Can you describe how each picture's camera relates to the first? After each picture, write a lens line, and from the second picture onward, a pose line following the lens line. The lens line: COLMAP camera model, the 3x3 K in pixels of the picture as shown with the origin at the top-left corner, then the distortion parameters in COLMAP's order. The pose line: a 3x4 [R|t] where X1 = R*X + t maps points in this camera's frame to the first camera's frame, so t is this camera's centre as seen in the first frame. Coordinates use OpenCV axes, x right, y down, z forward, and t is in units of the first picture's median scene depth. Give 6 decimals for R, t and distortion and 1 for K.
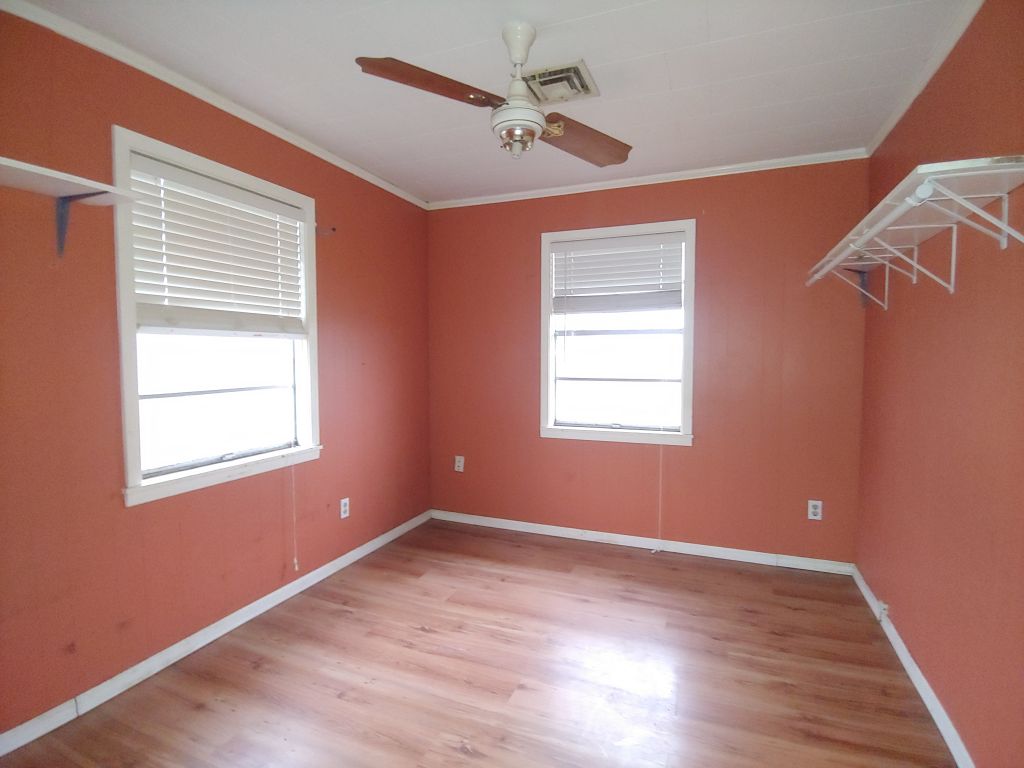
lens RADIAL K [[522.4, 0, 514.1], [0, 522.4, 381.3], [0, 0, 1]] dist [-0.002578, -0.000813]
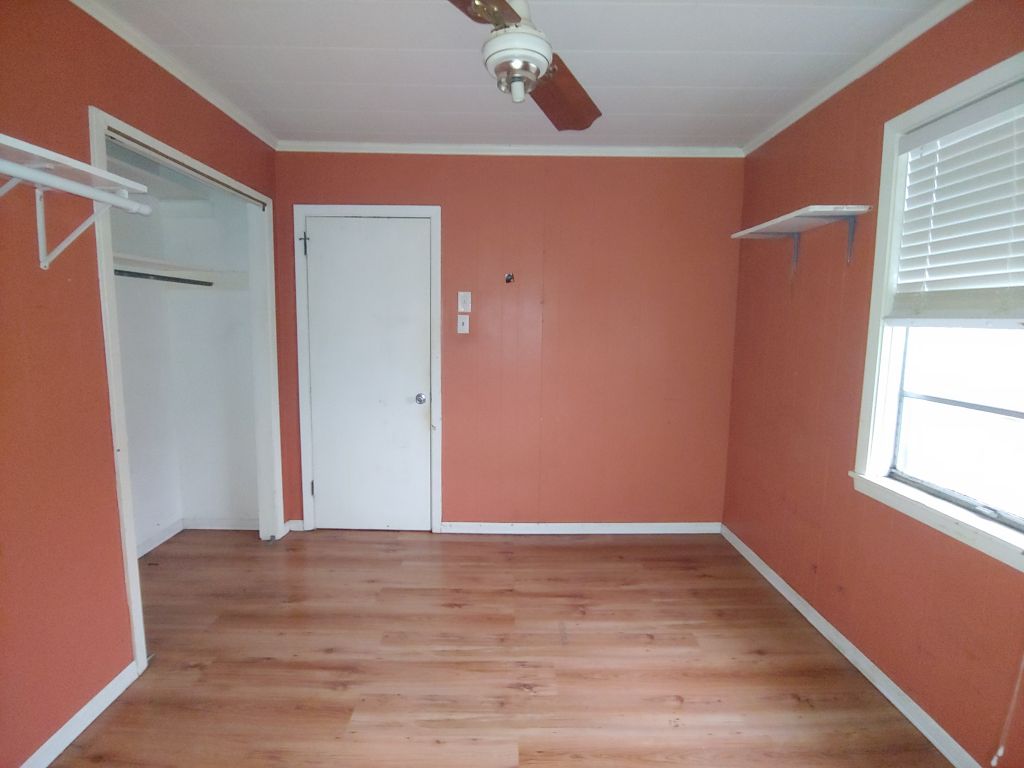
lens RADIAL K [[522.4, 0, 514.4], [0, 522.4, 383.2], [0, 0, 1]] dist [-0.002578, -0.000813]
pose [[-0.925032, 0.035709, -0.378206, 0.290305], [-0.031583, 0.984897, 0.170237, -0.128769], [0.378573, 0.169420, -0.909934, 1.615681]]
